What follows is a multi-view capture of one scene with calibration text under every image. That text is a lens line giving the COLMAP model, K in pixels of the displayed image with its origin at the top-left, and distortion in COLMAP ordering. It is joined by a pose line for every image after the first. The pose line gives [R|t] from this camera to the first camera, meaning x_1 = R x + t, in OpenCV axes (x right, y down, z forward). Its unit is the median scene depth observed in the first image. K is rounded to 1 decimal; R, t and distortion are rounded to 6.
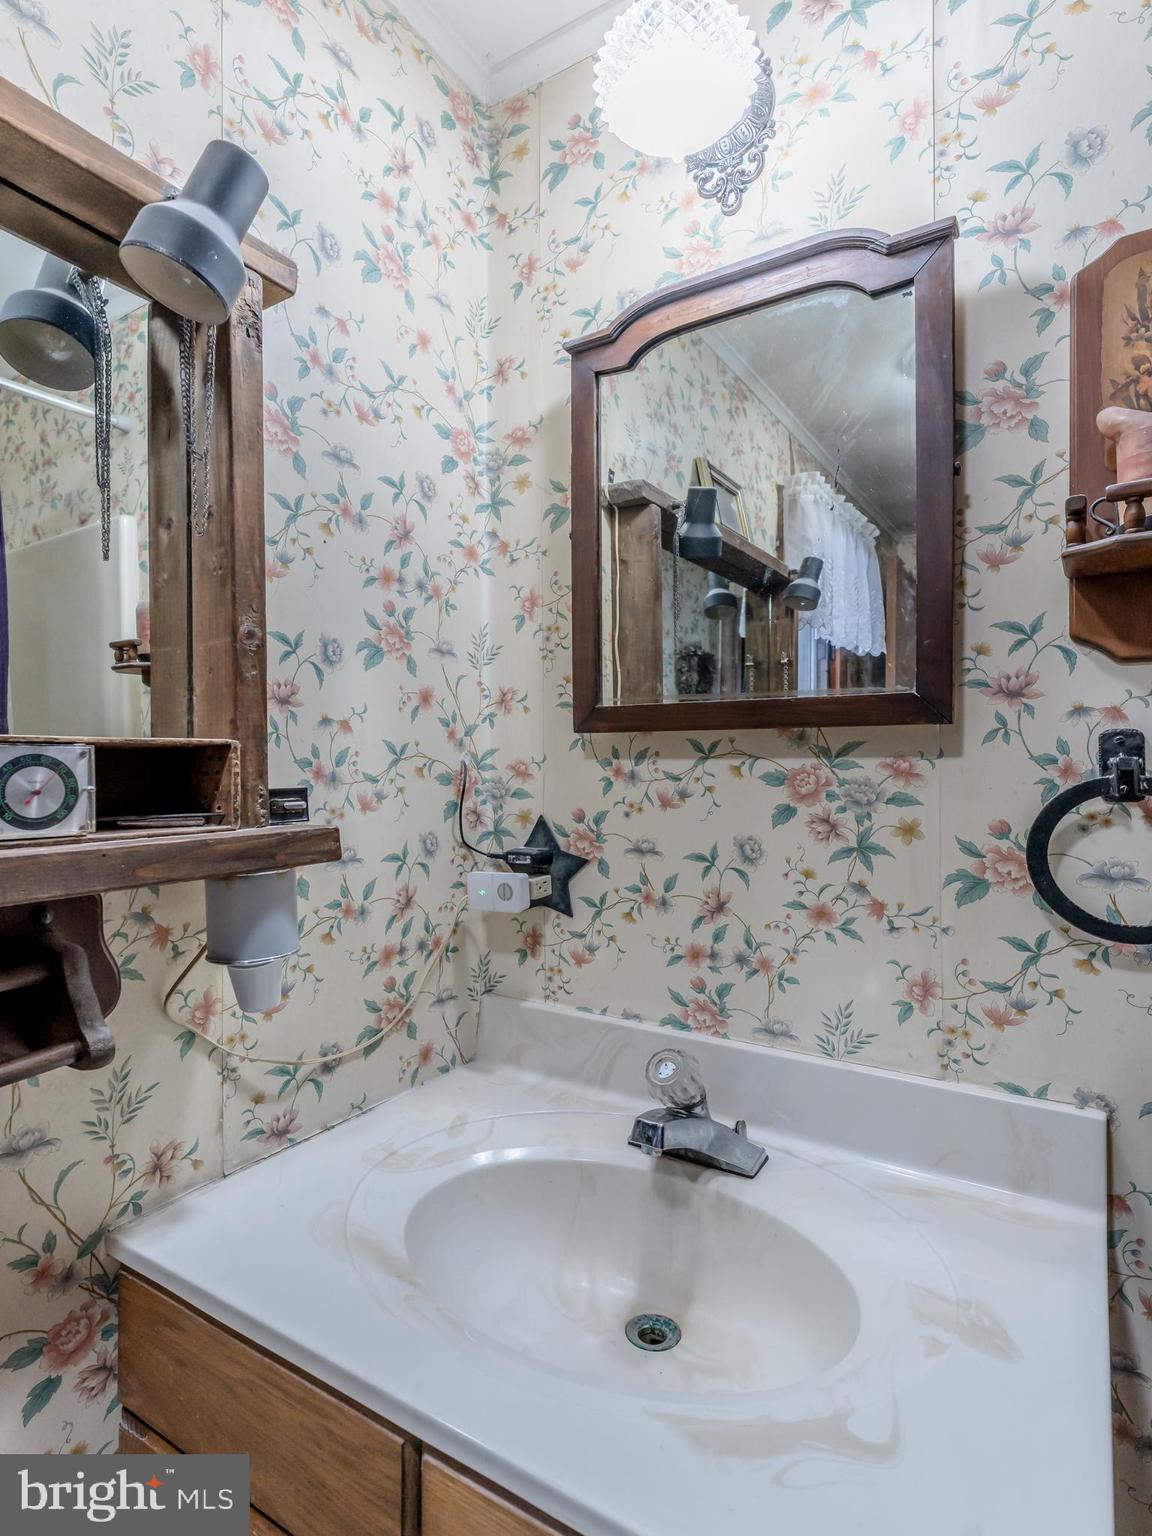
lens RADIAL K [[696.4, 0, 629.6], [0, 696.4, 767.1], [0, 0, 1]] dist [-0.005158, 0.000412]
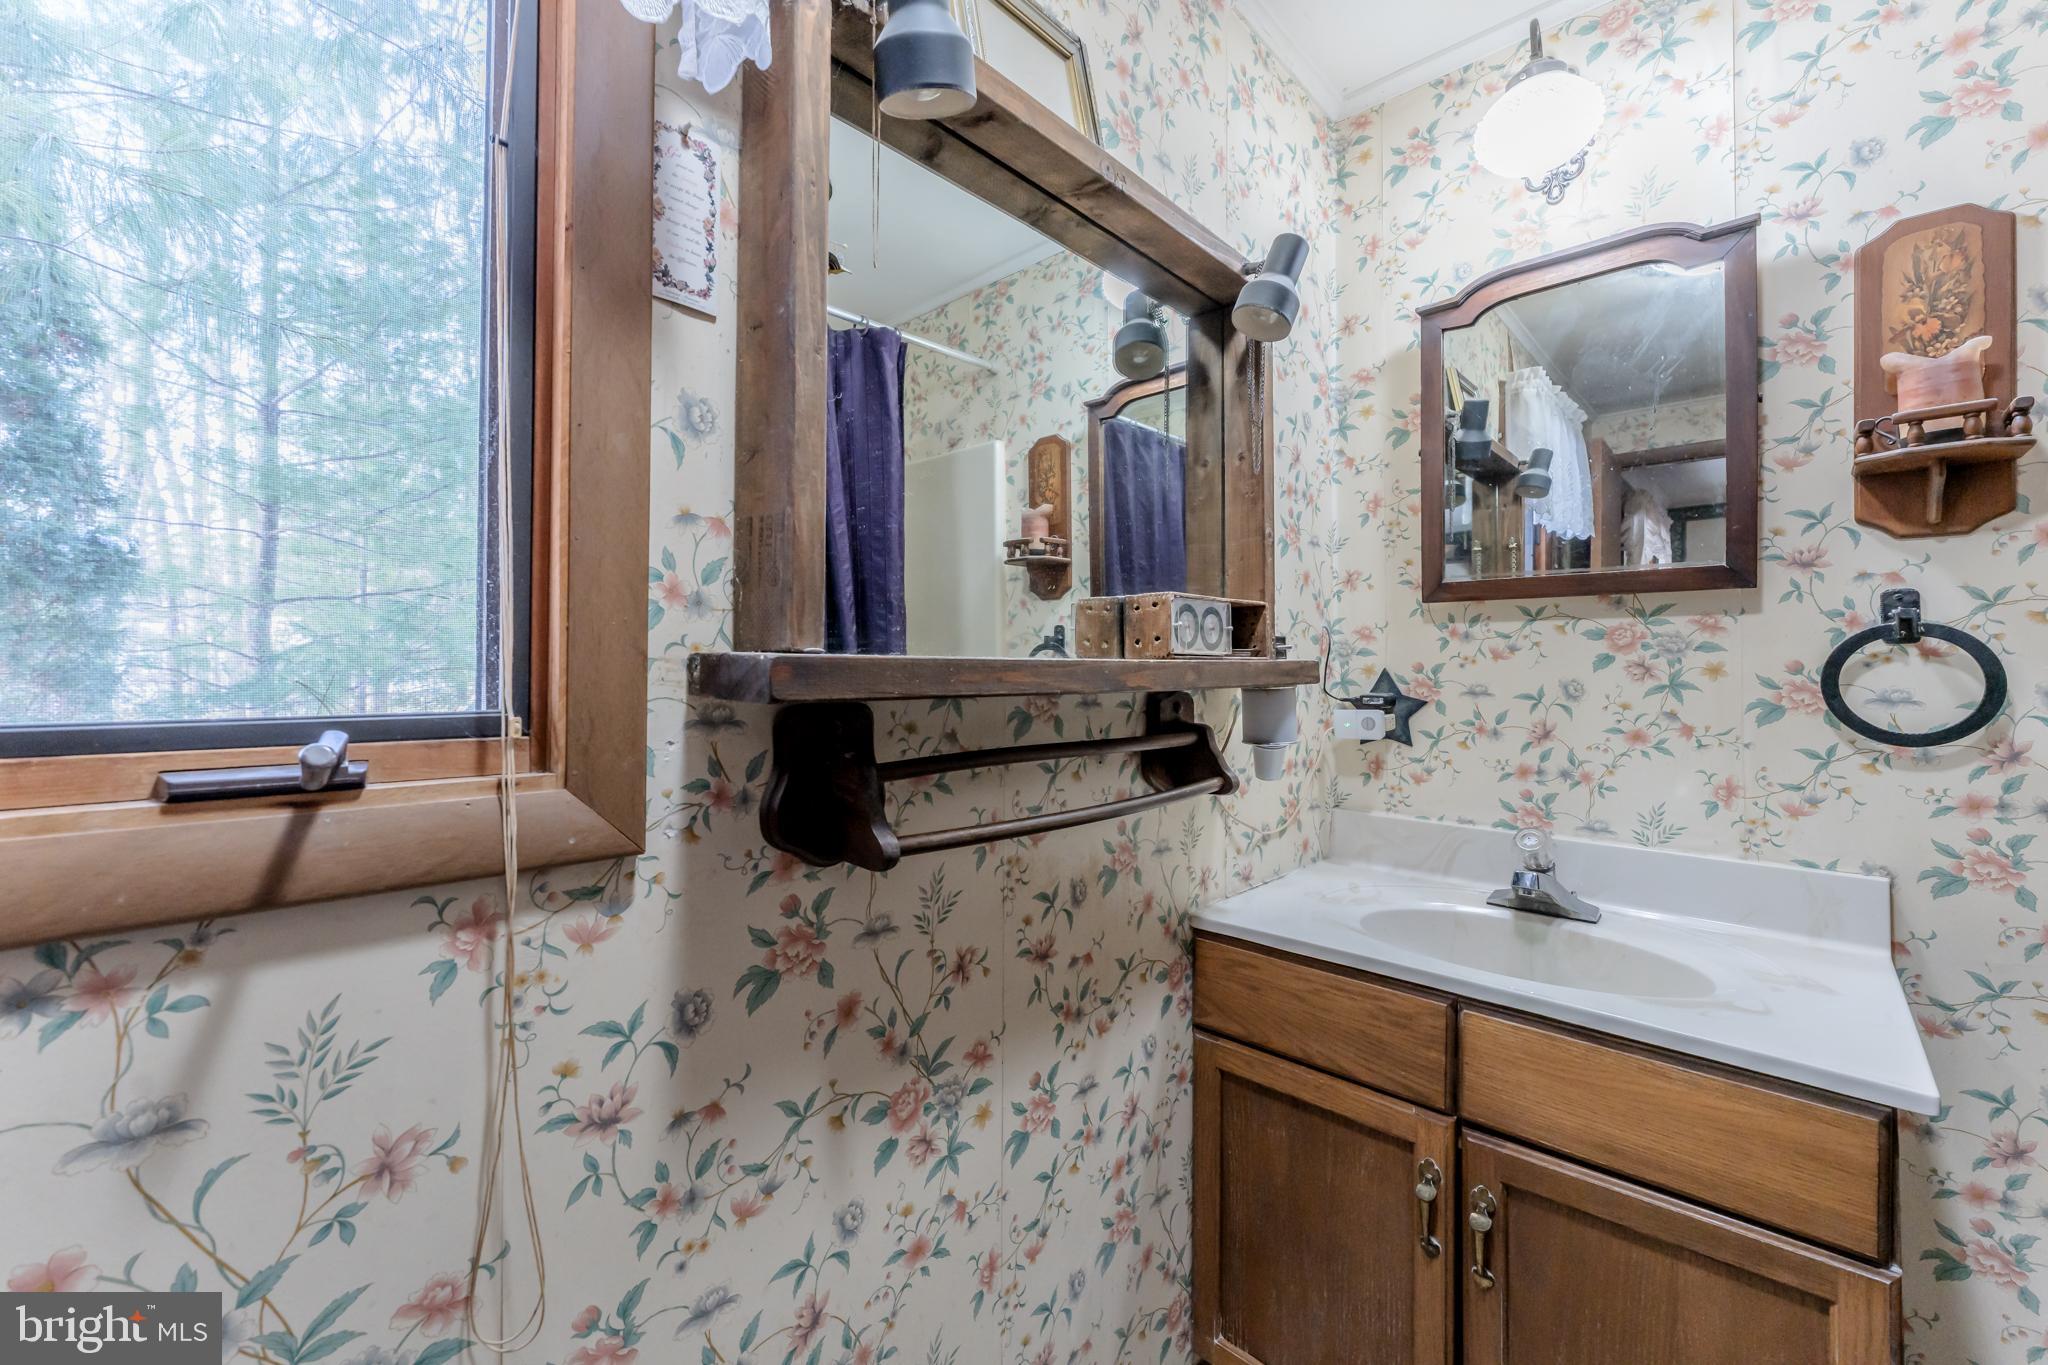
lens RADIAL K [[811.6, 0, 1065.9], [0, 811.6, 675.6], [0, 0, 1]] dist [-0.004484, 0.000107]
pose [[0.990738, -0.002589, -0.135765, -0.596976], [0.002141, 0.999992, -0.003444, 0.101870], [0.135773, 0.003121, 0.990735, -0.672275]]
